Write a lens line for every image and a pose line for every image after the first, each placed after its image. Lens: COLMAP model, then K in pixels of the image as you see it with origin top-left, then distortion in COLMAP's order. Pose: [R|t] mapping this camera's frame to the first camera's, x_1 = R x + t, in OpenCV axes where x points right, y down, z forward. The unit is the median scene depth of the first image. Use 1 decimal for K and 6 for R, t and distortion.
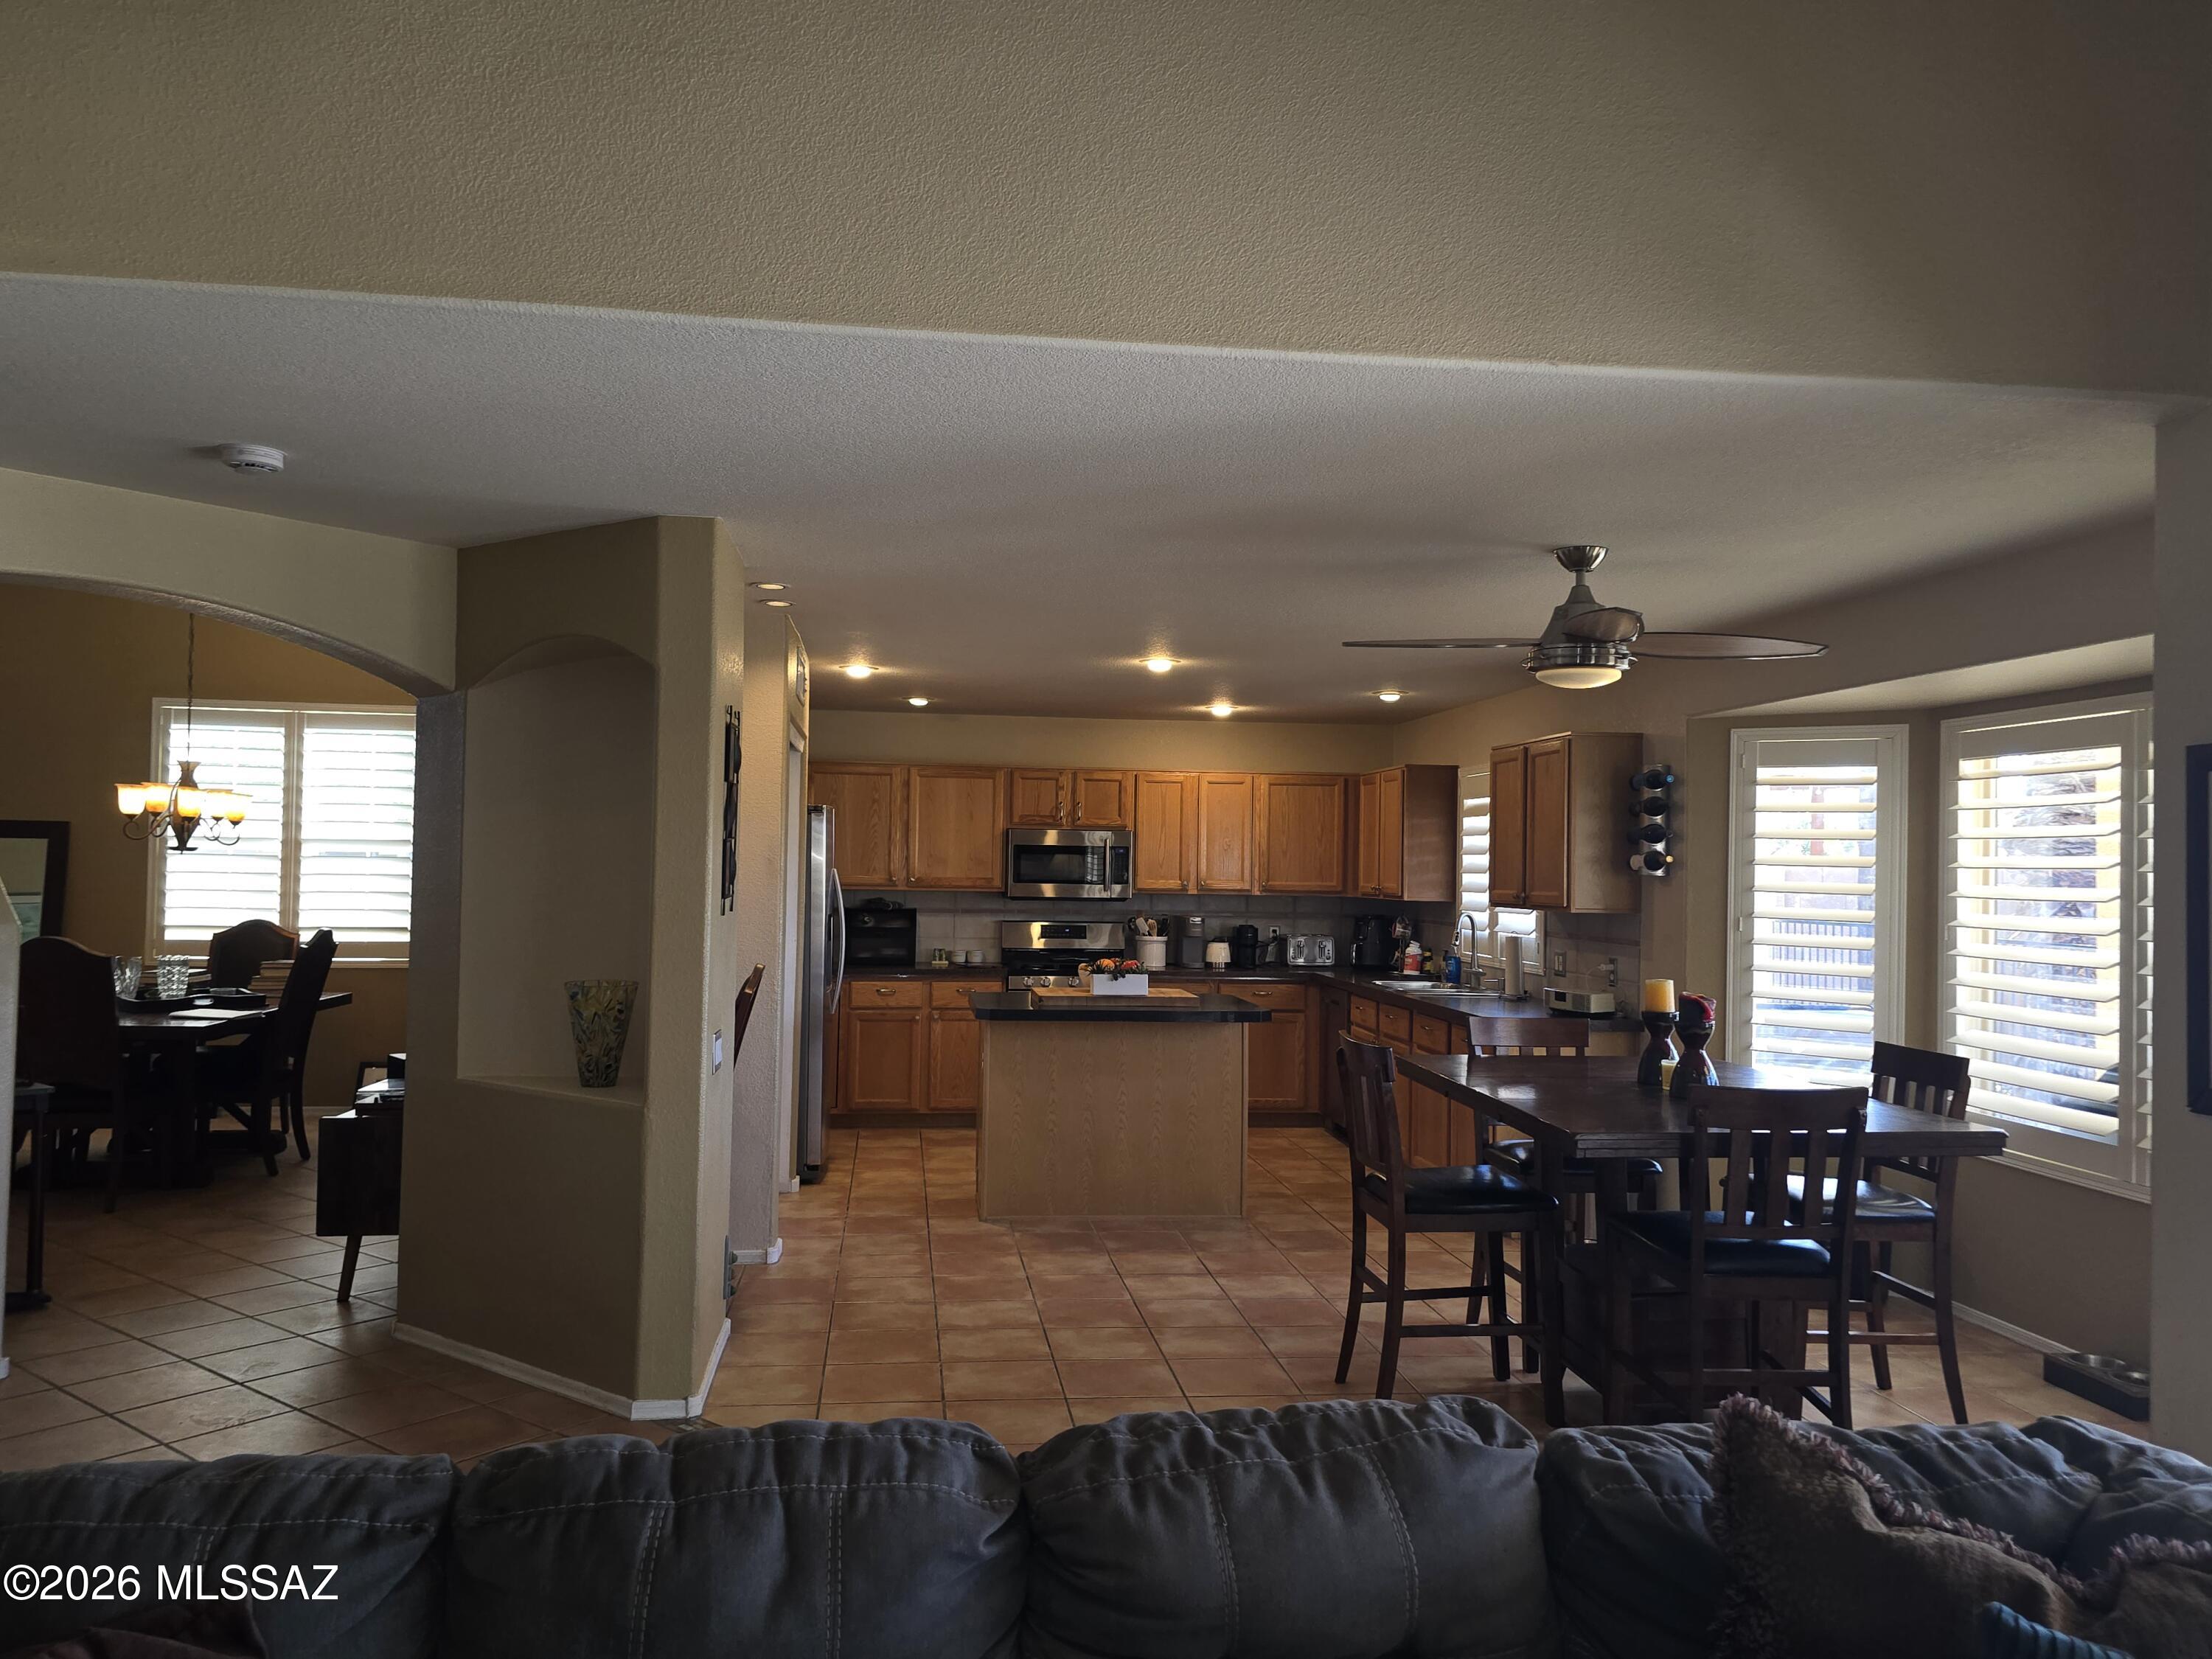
lens RADIAL K [[1594.9, 0, 1077.1], [0, 1594.9, 825.2], [0, 0, 1]] dist [0.089409, -0.002525]
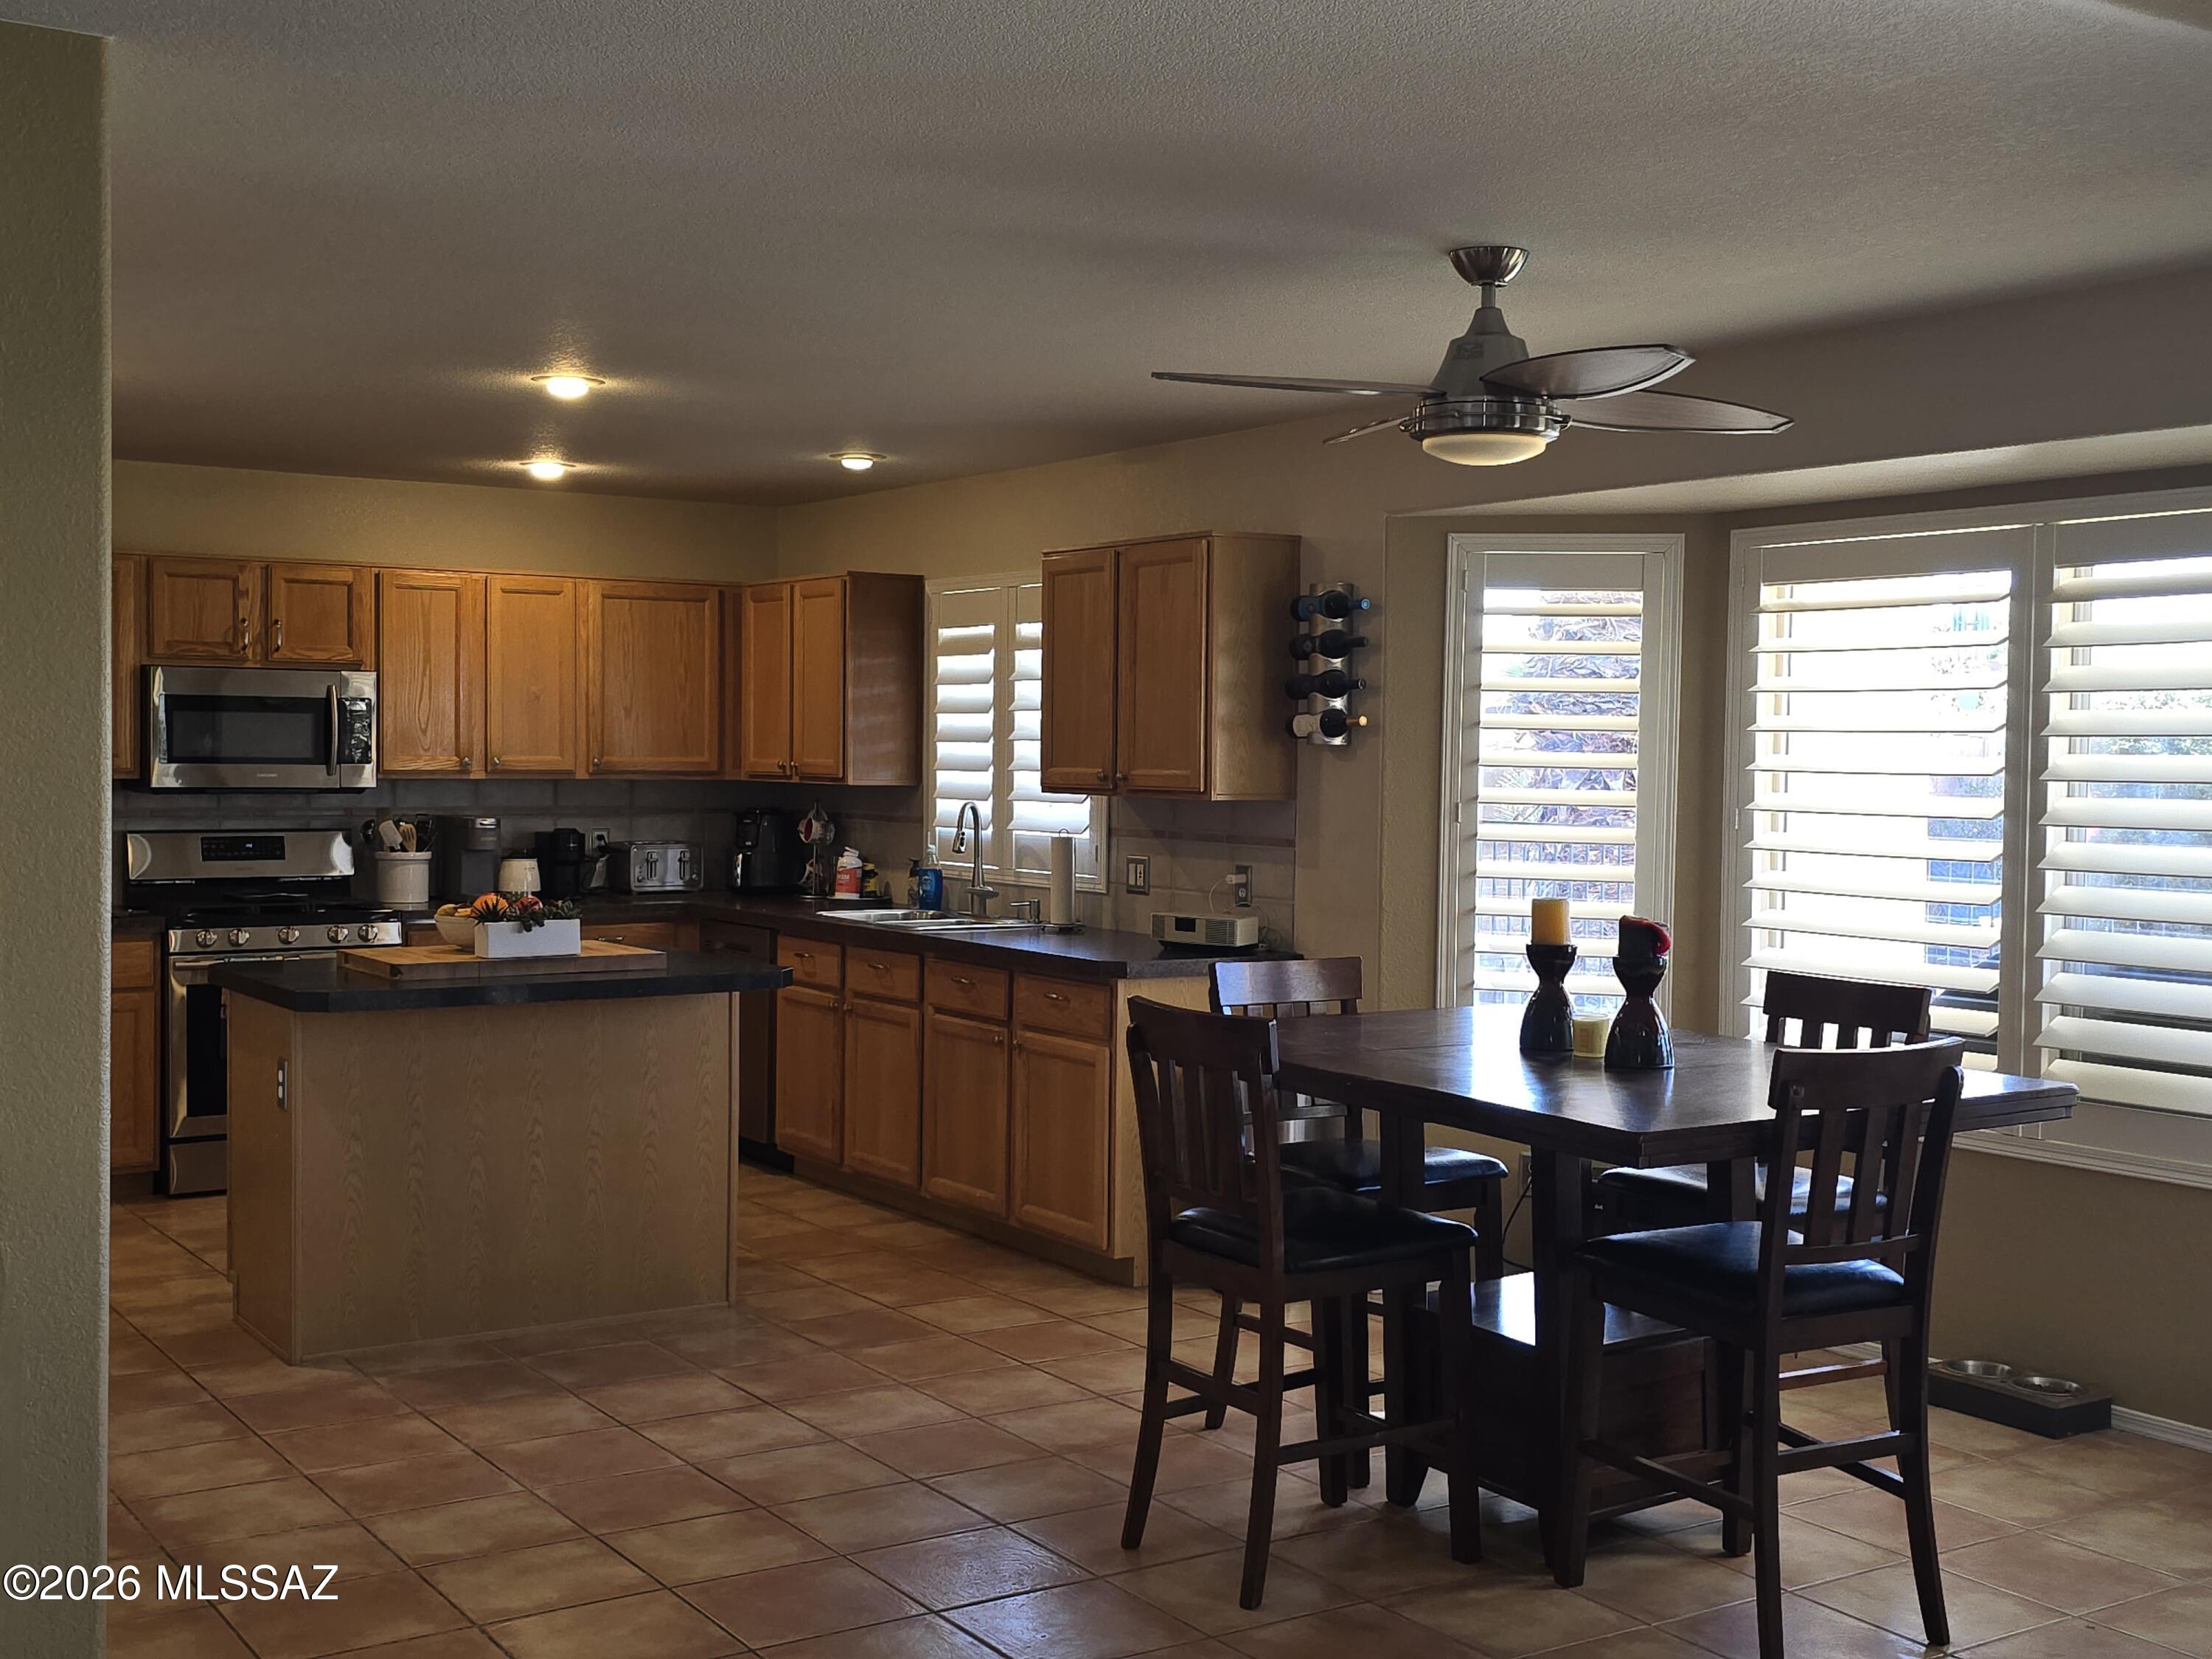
lens RADIAL K [[2435.1, 0, 1106.0], [0, 2435.1, 829.5], [0, 0, 1]] dist [0.143961, -0.015221]
pose [[0.890420, -0.022785, 0.454569, -0.169623], [-0.008018, 0.997806, 0.065720, -0.000258], [-0.455069, -0.062163, 0.888284, 0.095617]]
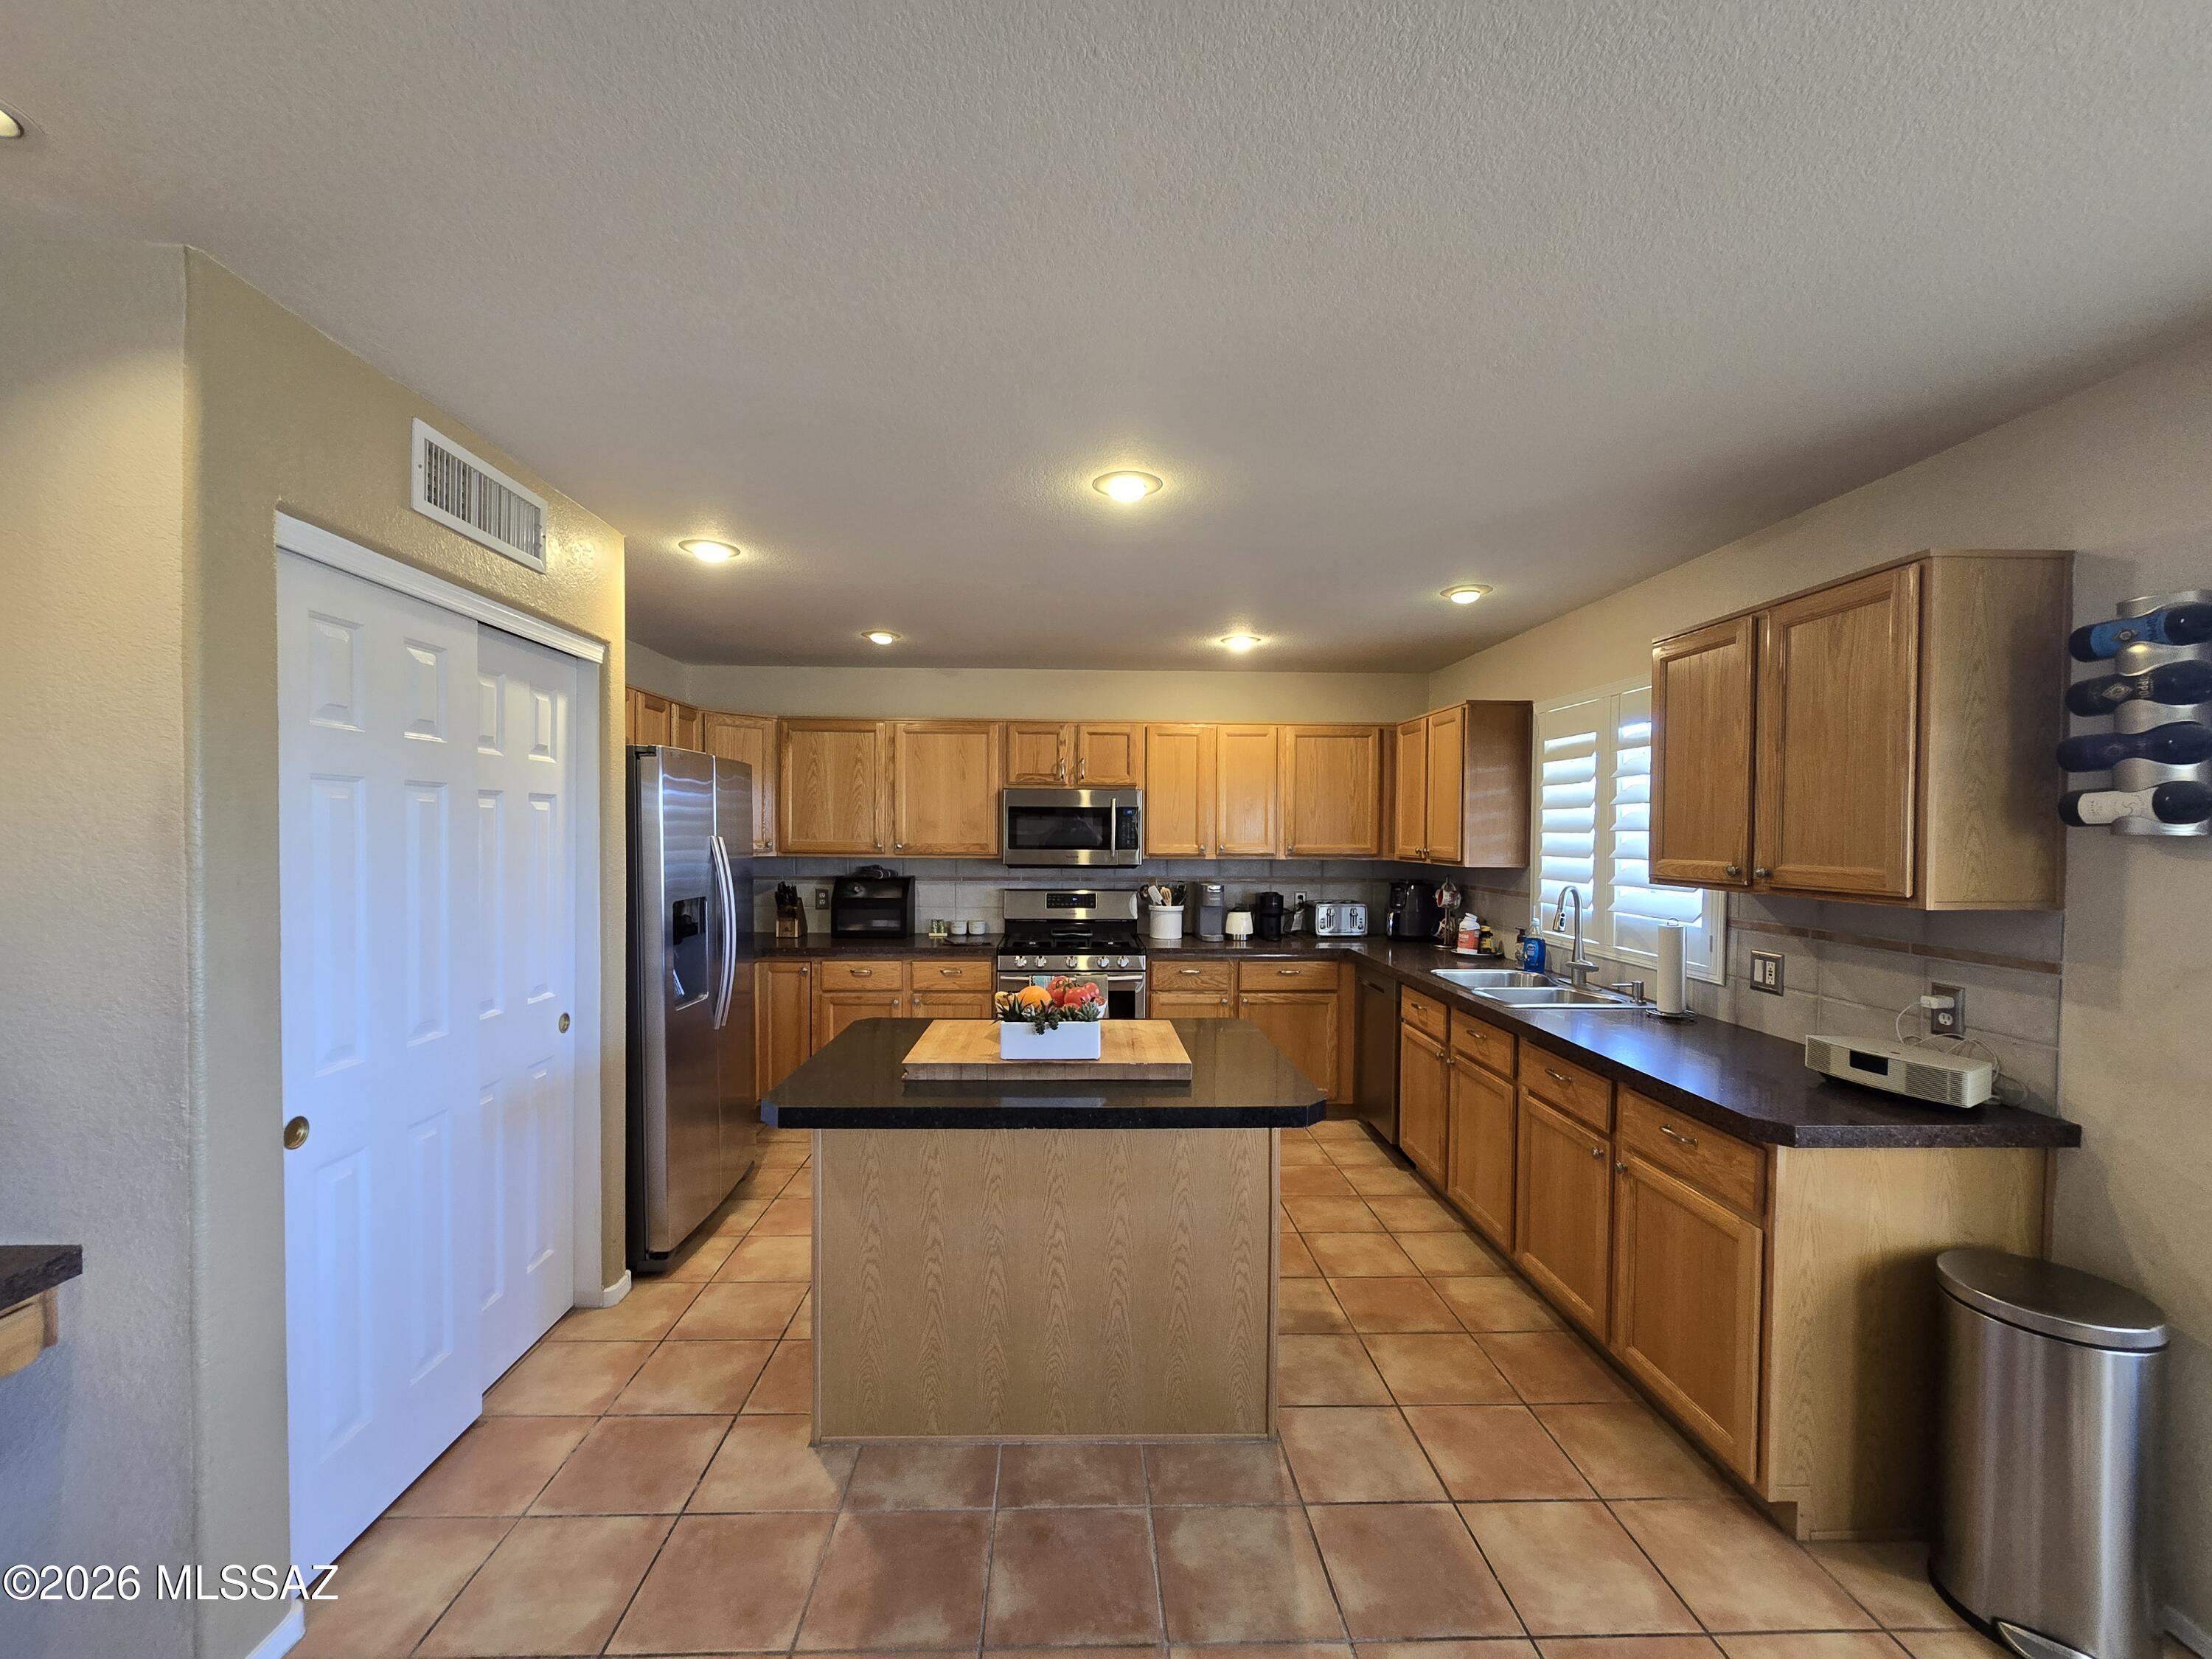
lens RADIAL K [[900.8, 0, 1101.1], [0, 900.8, 847.8], [0, 0, 1]] dist [-0.003445, 0.000200]
pose [[0.997128, -0.008769, -0.075227, 0.060771], [0.012108, 0.998956, 0.044042, 0.016696], [0.074762, -0.044827, 0.996193, 0.602613]]
